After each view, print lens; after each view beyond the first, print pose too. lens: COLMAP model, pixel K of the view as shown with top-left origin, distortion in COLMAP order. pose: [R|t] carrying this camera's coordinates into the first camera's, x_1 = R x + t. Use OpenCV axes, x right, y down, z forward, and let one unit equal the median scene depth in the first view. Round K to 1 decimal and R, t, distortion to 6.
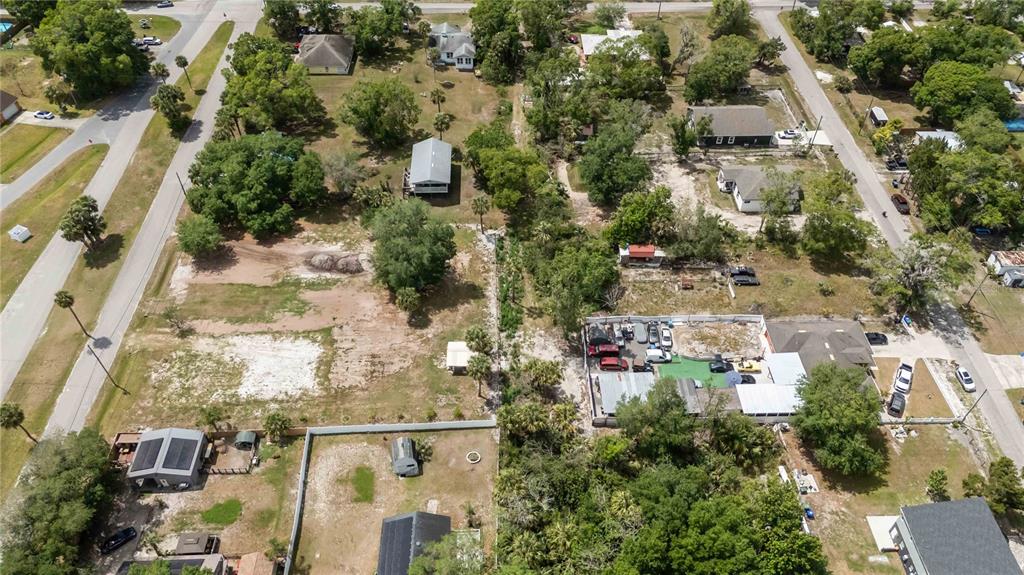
lens RADIAL K [[757.2, 0, 514.6], [0, 757.2, 285.8], [0, 0, 1]] dist [0.084590, -0.097179]
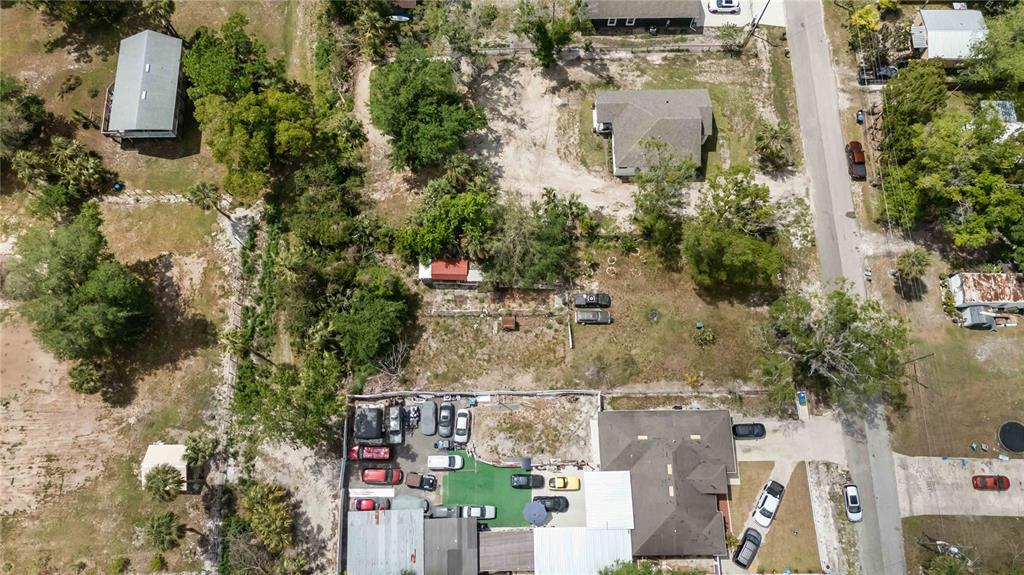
lens RADIAL K [[757.2, 0, 514.6], [0, 757.2, 285.8], [0, 0, 1]] dist [0.084590, -0.097179]
pose [[0.999922, 0.011720, -0.004420, 0.233755], [-0.008206, 0.879510, 0.475809, -0.366952], [0.009464, -0.475735, 0.879538, 0.399316]]
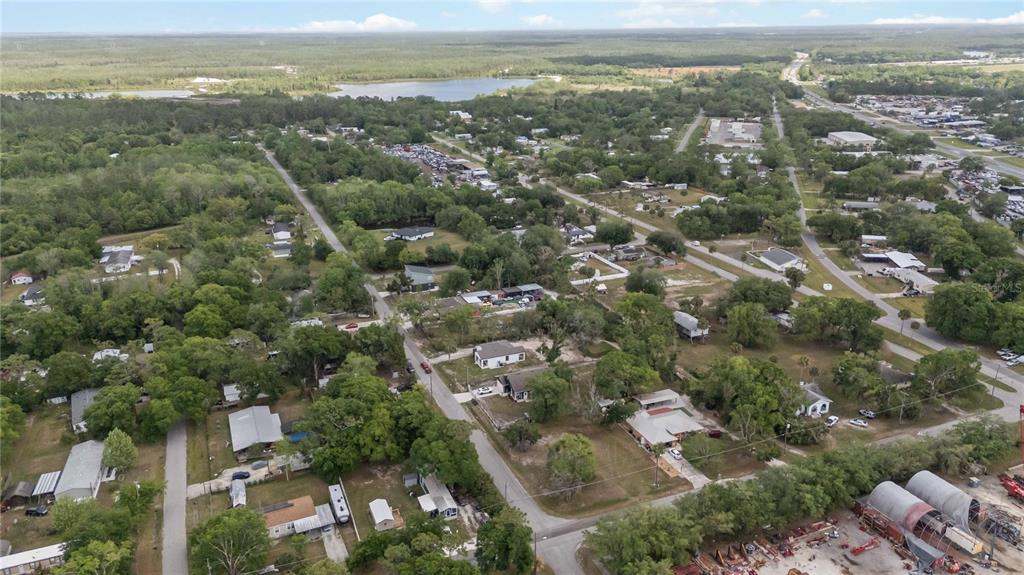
lens RADIAL K [[757.2, 0, 514.6], [0, 757.2, 285.8], [0, 0, 1]] dist [0.084590, -0.097179]
pose [[-0.935268, 0.112767, -0.335495, 0.891045], [-0.248524, 0.465677, 0.849341, -1.704729], [0.252010, 0.877741, -0.407508, 1.716948]]
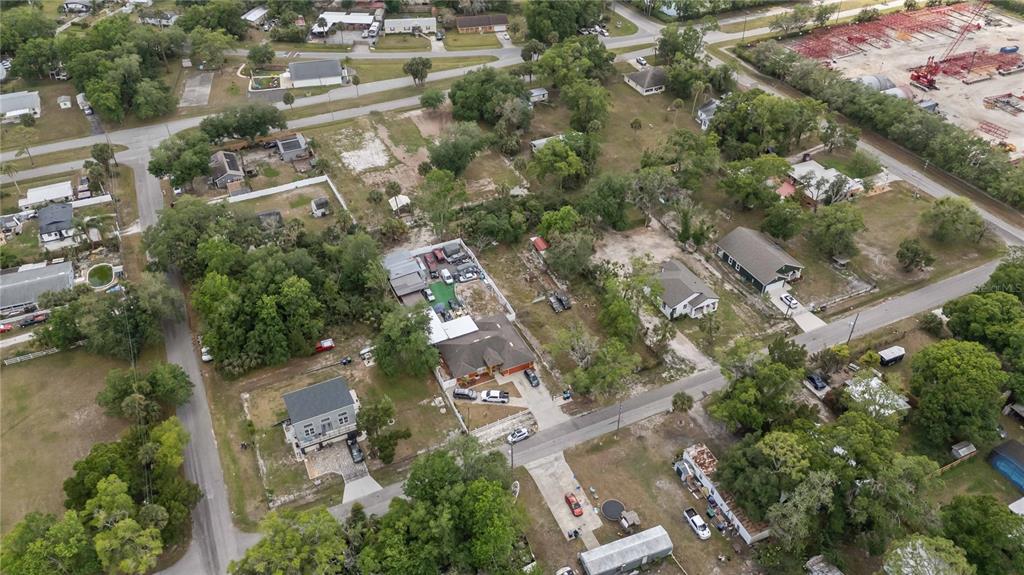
lens RADIAL K [[757.2, 0, 514.6], [0, 757.2, 285.8], [0, 0, 1]] dist [0.084590, -0.097179]
pose [[0.401679, 0.563756, -0.721688, 1.122646], [-0.640819, 0.736008, 0.218273, -0.248502], [0.654221, 0.374796, 0.656904, 0.168550]]
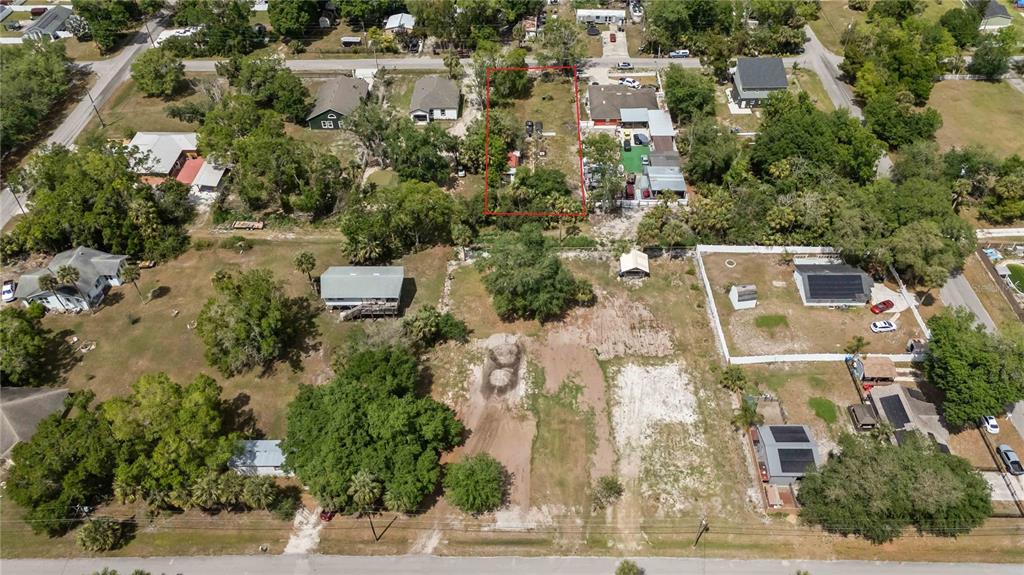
lens RADIAL K [[757.2, 0, 514.6], [0, 757.2, 285.8], [0, 0, 1]] dist [0.084590, -0.097179]
pose [[0.047943, -0.691853, 0.720445, -0.830802], [0.718749, 0.524758, 0.456102, -0.489265], [-0.693615, 0.495952, 0.522427, 0.486482]]
